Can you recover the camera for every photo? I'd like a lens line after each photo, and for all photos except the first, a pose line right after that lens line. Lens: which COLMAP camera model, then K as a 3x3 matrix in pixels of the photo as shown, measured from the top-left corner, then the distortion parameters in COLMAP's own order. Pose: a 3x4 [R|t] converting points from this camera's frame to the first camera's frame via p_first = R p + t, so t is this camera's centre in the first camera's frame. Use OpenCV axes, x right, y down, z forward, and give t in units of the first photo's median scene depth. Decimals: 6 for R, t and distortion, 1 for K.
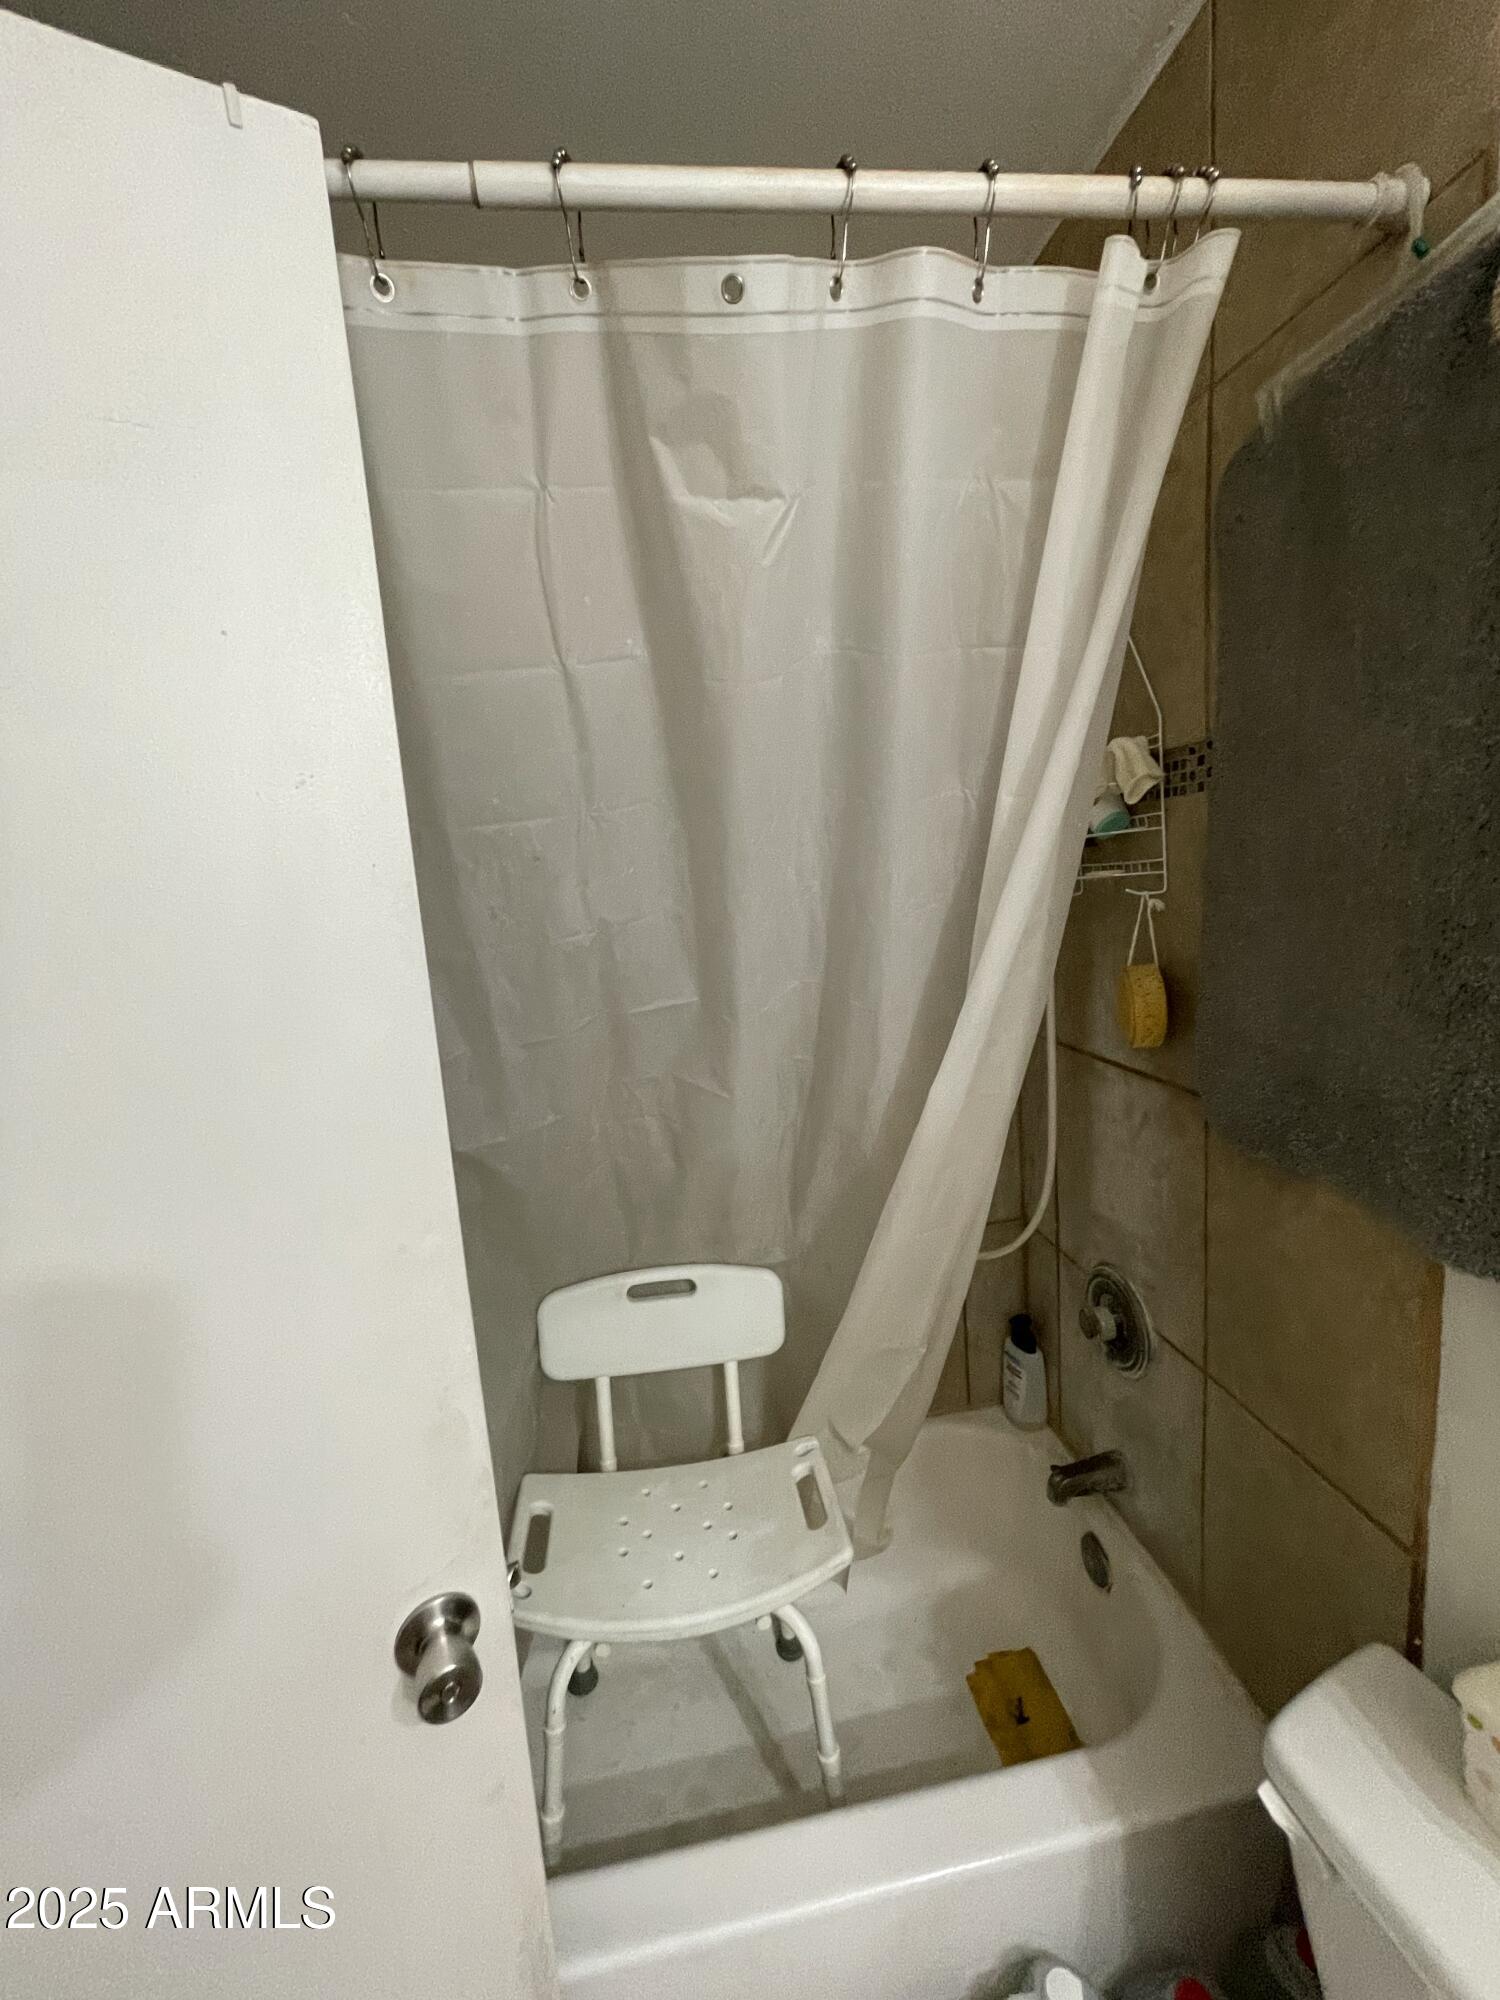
lens RADIAL K [[804.6, 0, 750.0], [0, 804.6, 1000.0], [0, 0, 1]] dist [0.000545, 0.000367]
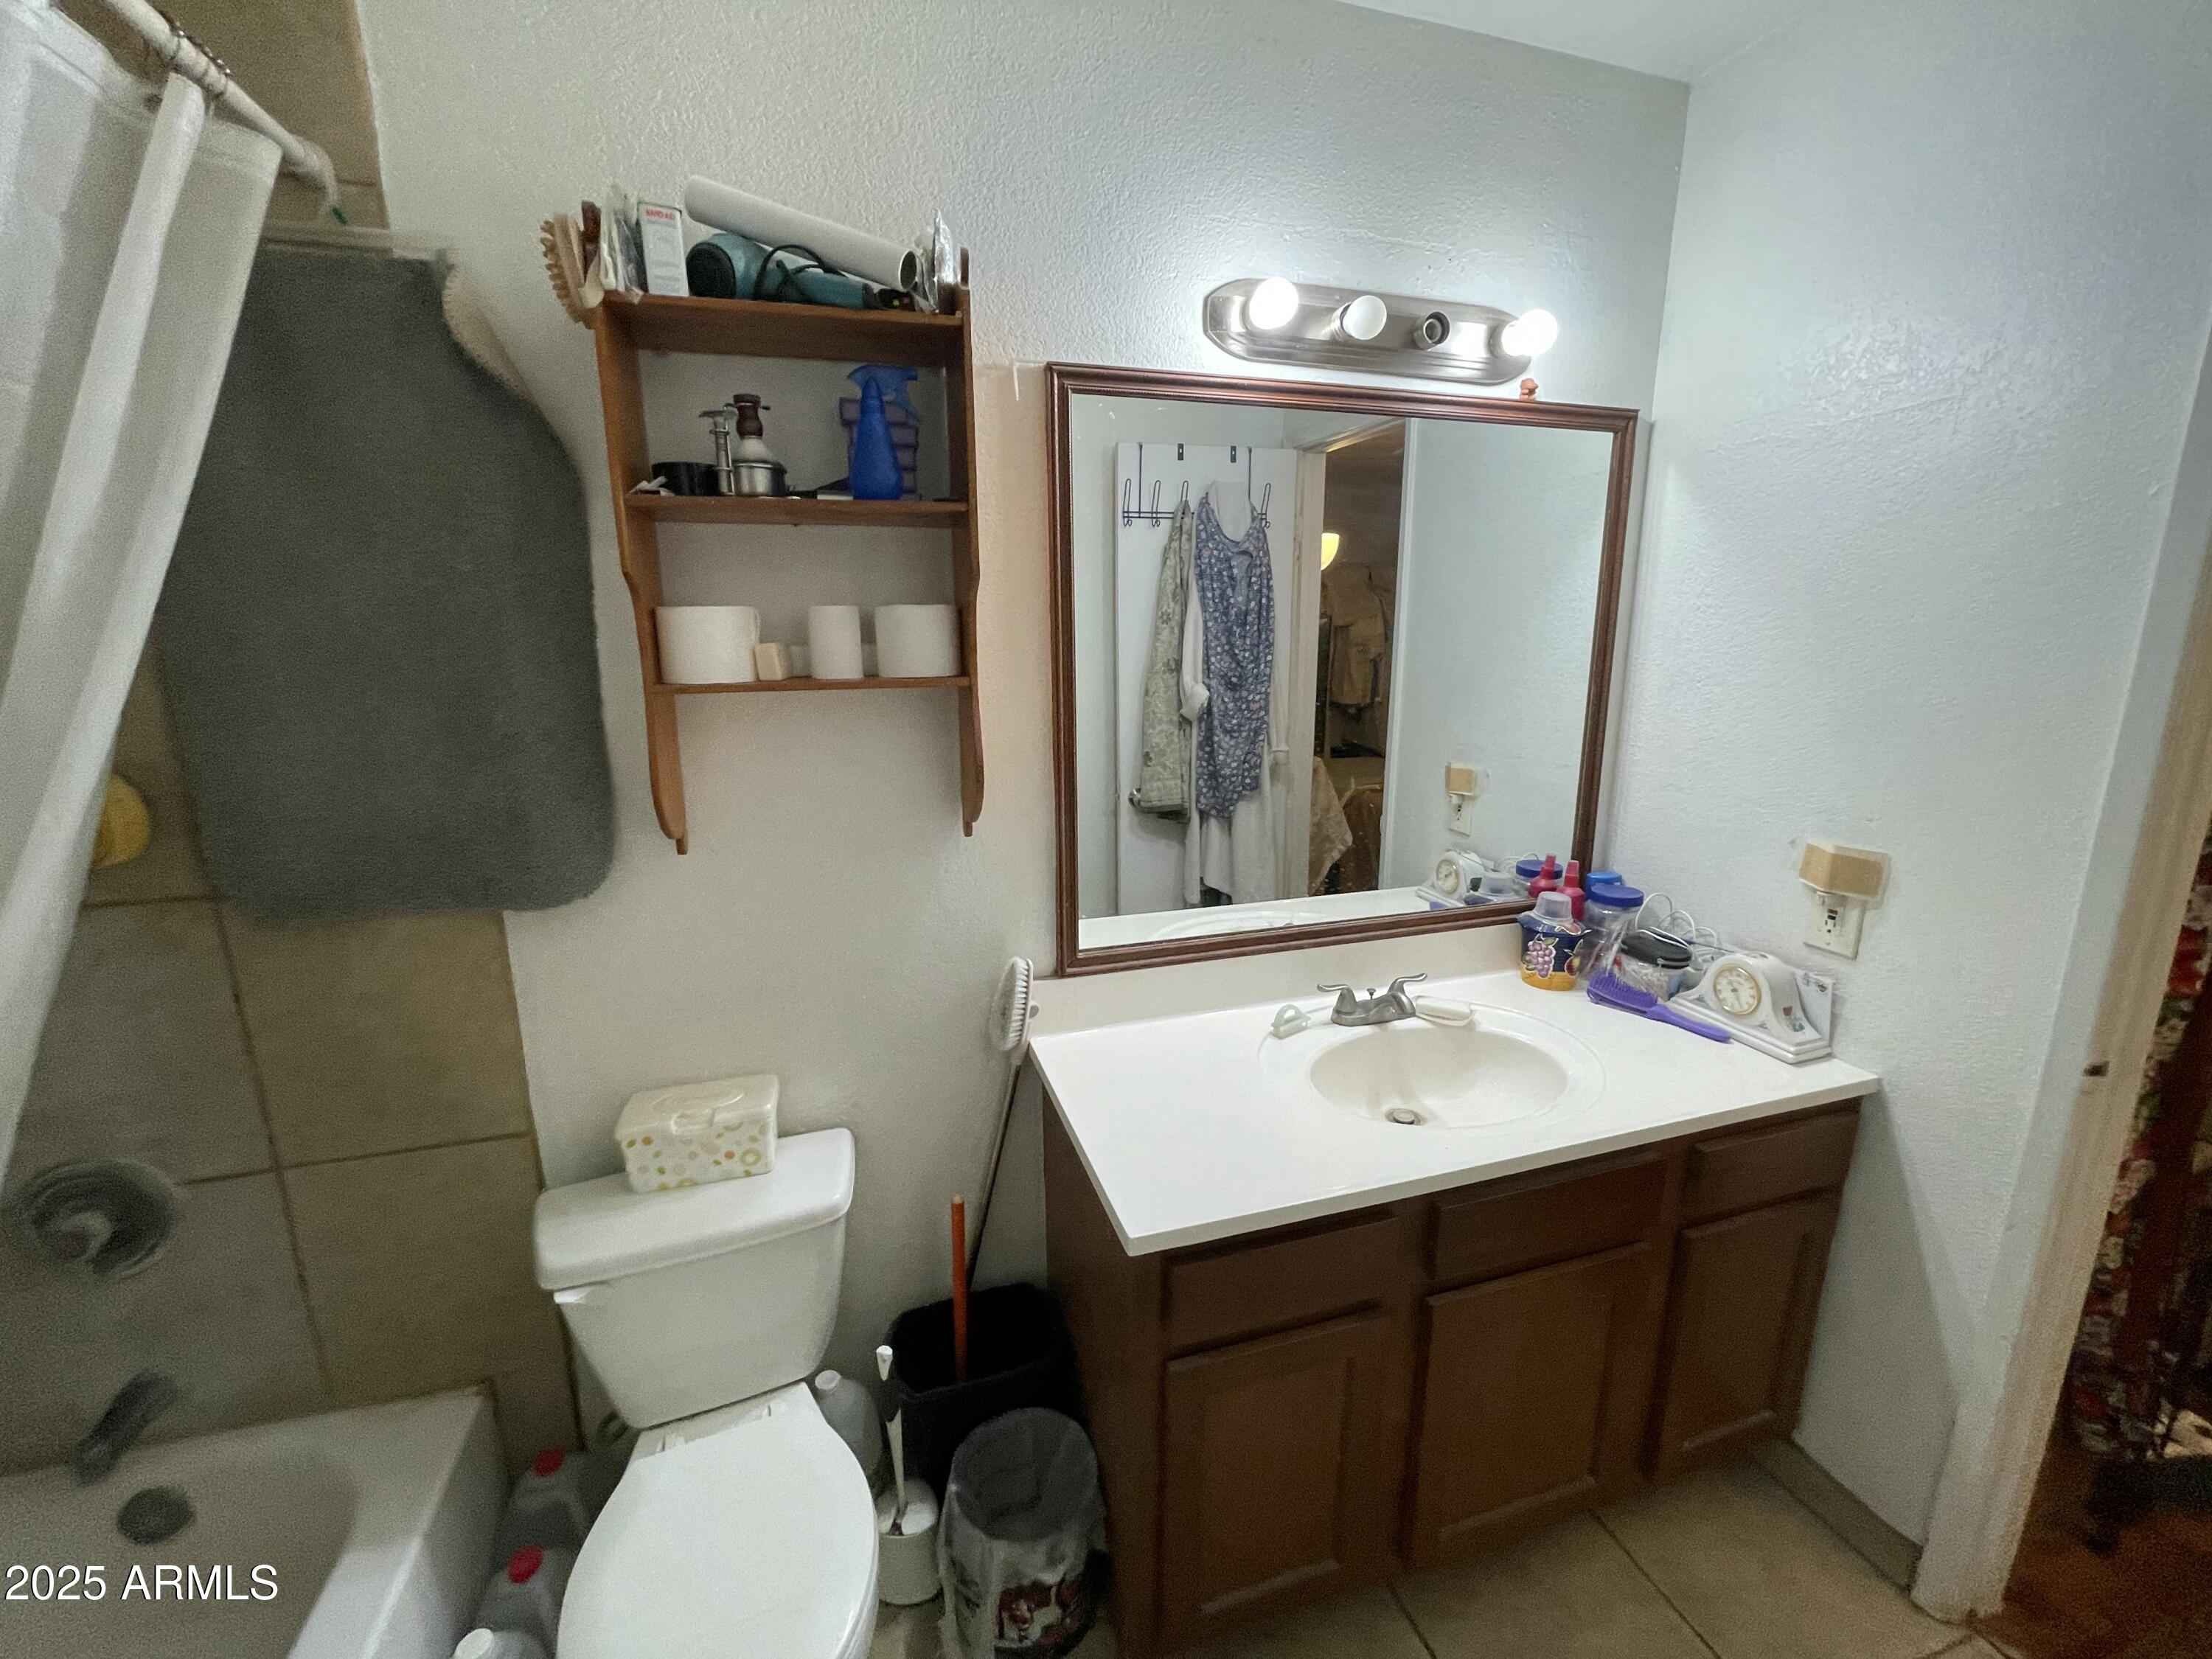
lens RADIAL K [[889.8, 0, 1106.0], [0, 889.8, 829.5], [0, 0, 1]] dist [0.000545, 0.000367]
pose [[-0.156342, -0.131197, 0.978951, -0.782784], [0.167358, 0.973288, 0.157166, 0.063892], [-0.973421, 0.188407, -0.130209, 0.078124]]
